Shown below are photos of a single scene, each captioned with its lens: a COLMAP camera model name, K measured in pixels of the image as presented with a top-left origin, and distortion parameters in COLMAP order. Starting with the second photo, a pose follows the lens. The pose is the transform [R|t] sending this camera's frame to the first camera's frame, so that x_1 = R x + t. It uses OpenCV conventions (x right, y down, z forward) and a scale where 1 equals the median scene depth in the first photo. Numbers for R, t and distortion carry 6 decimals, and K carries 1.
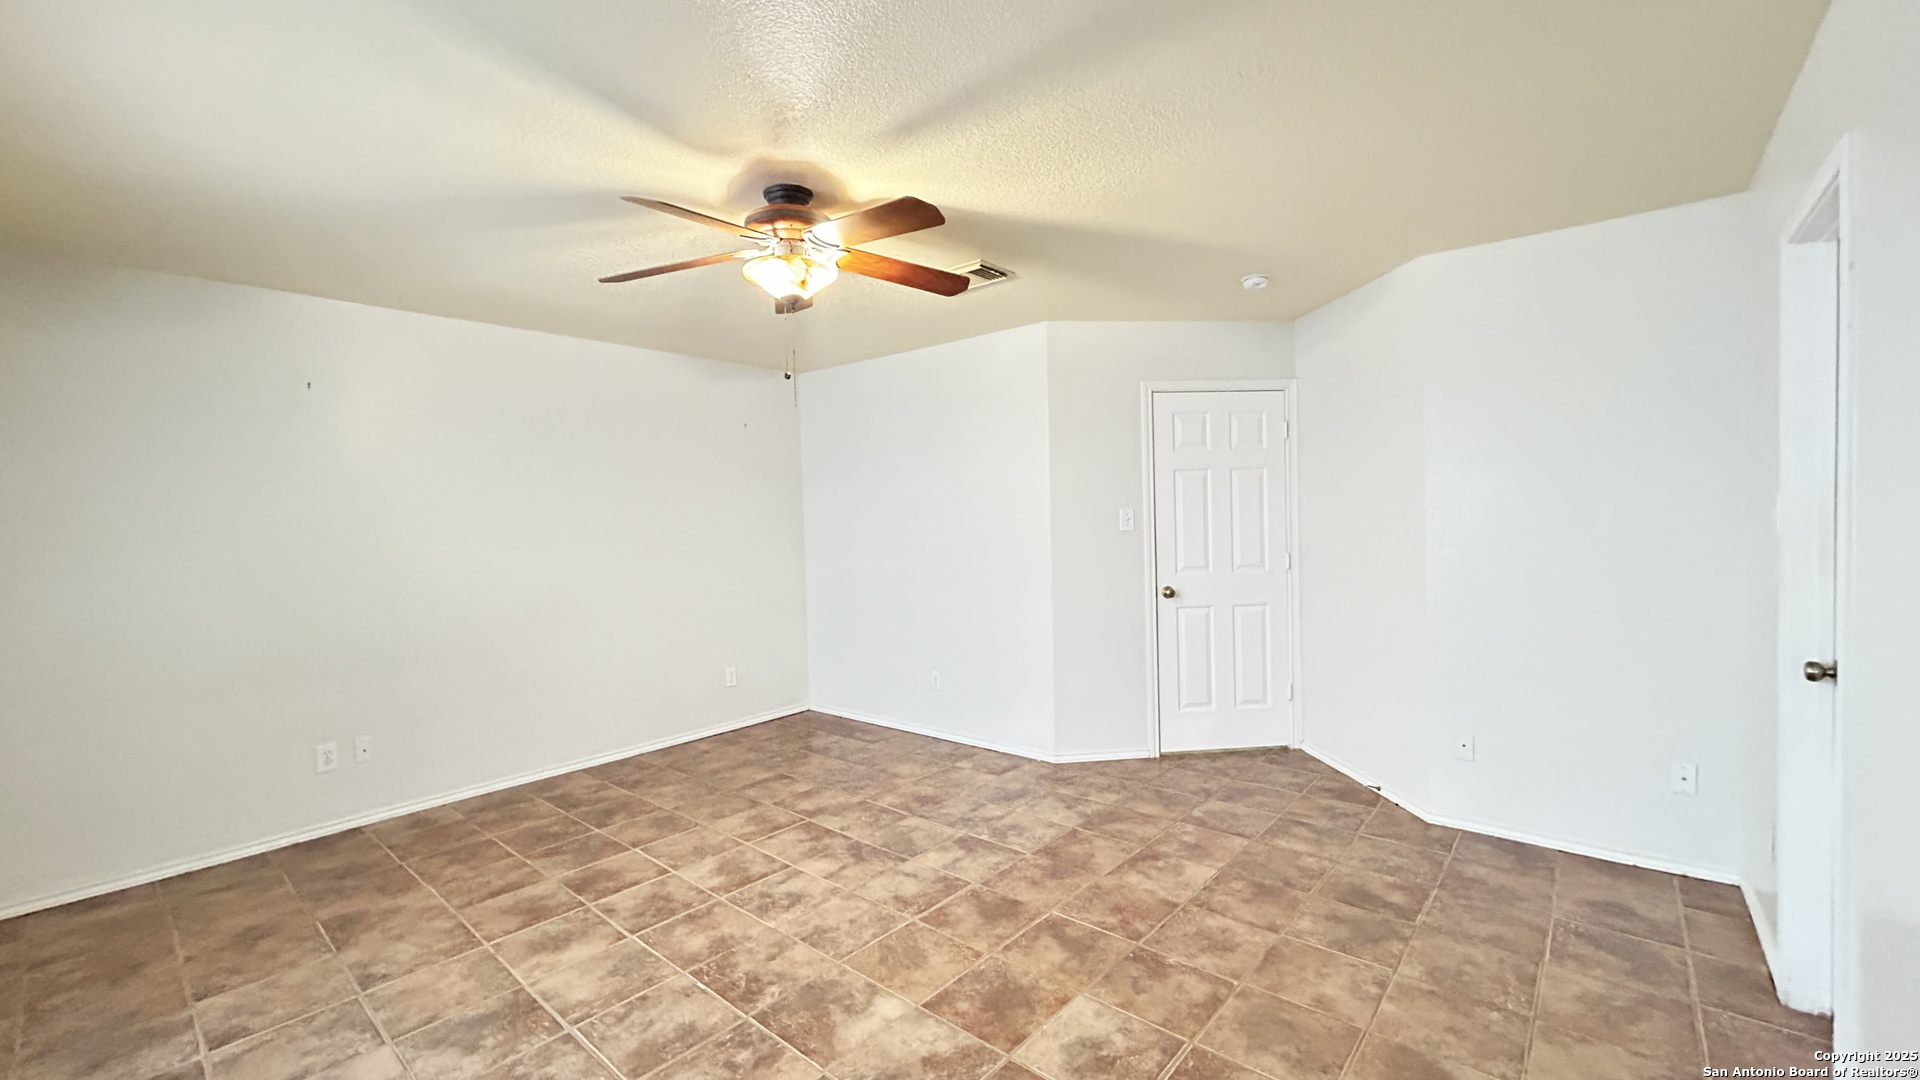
lens RADIAL K [[772.9, 0, 963.0], [0, 772.9, 536.1], [0, 0, 1]] dist [-0.005685, 0.002952]
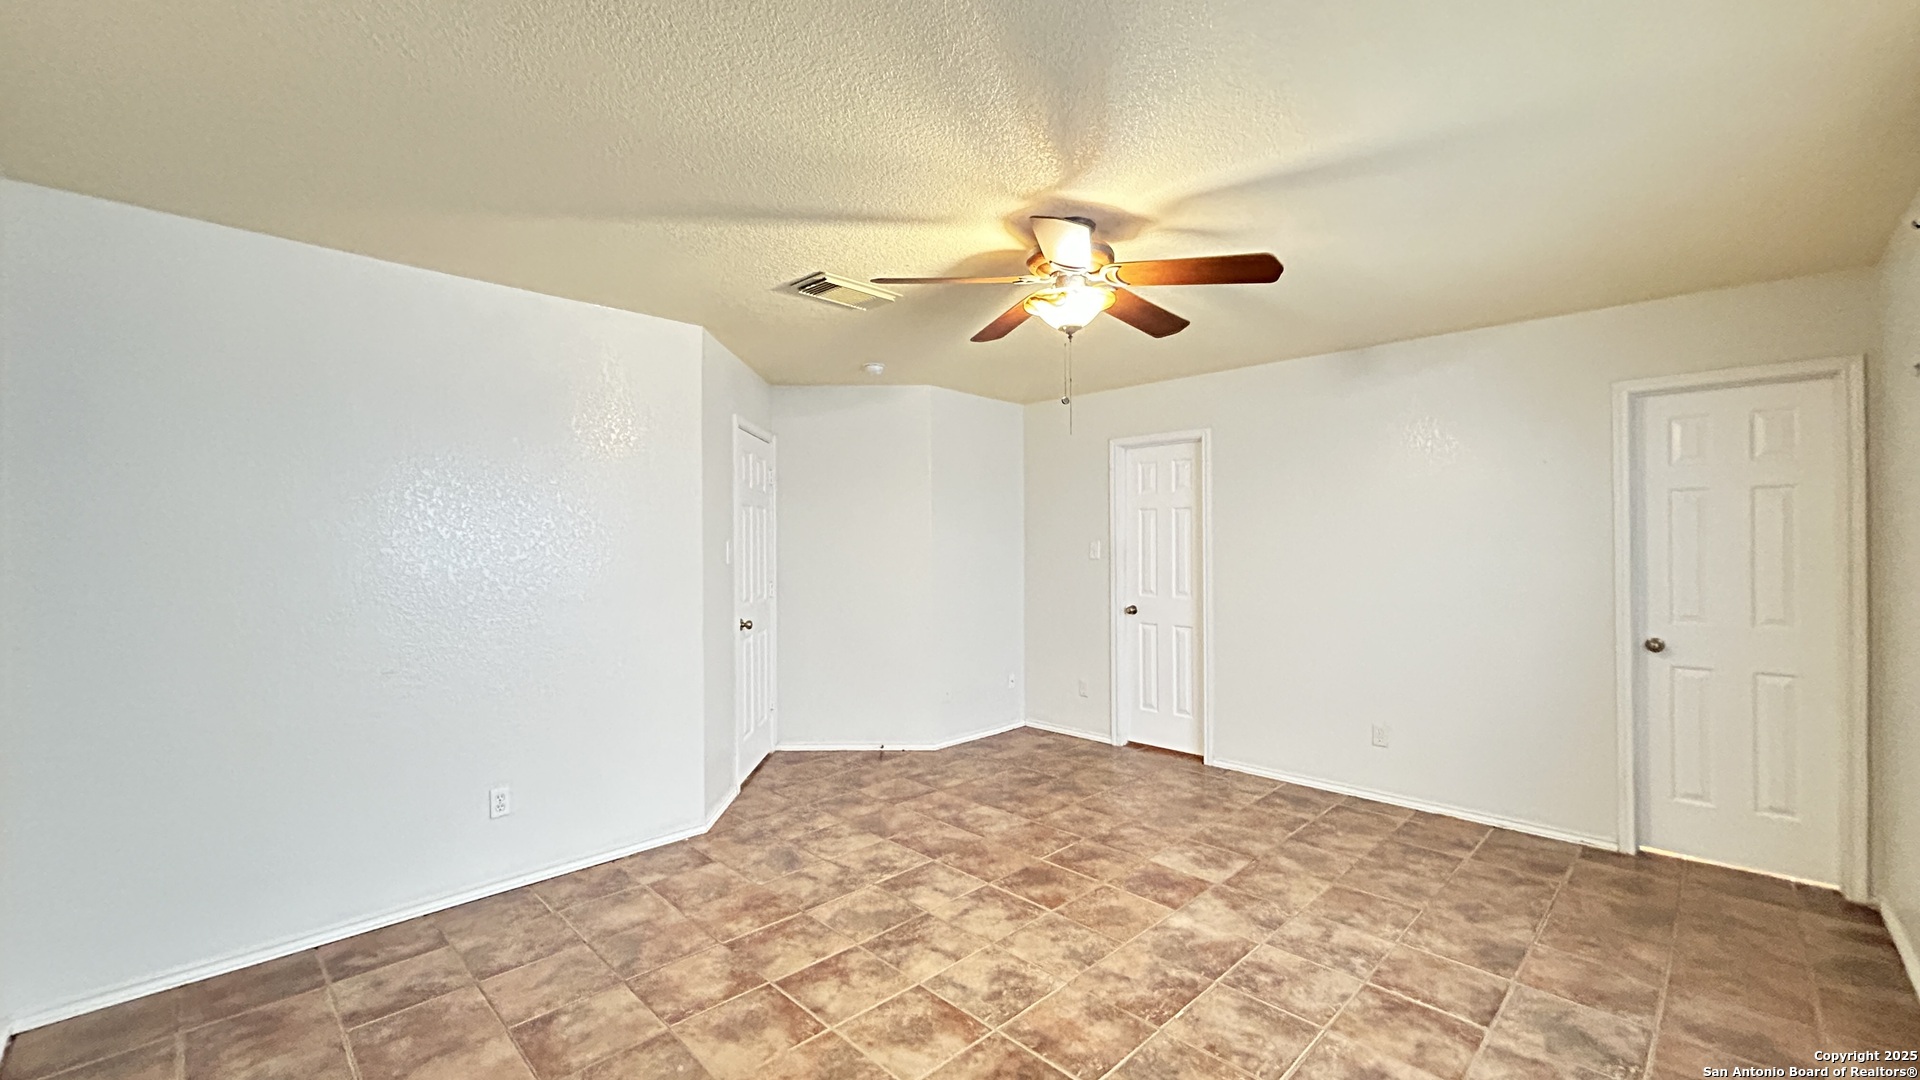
lens RADIAL K [[772.9, 0, 963.0], [0, 772.9, 536.1], [0, 0, 1]] dist [-0.005685, 0.002952]
pose [[0.082329, 0.028787, 0.996189, -0.986095], [0.028906, 0.999093, -0.031259, -0.004286], [-0.996186, 0.031370, 0.081422, 0.850804]]
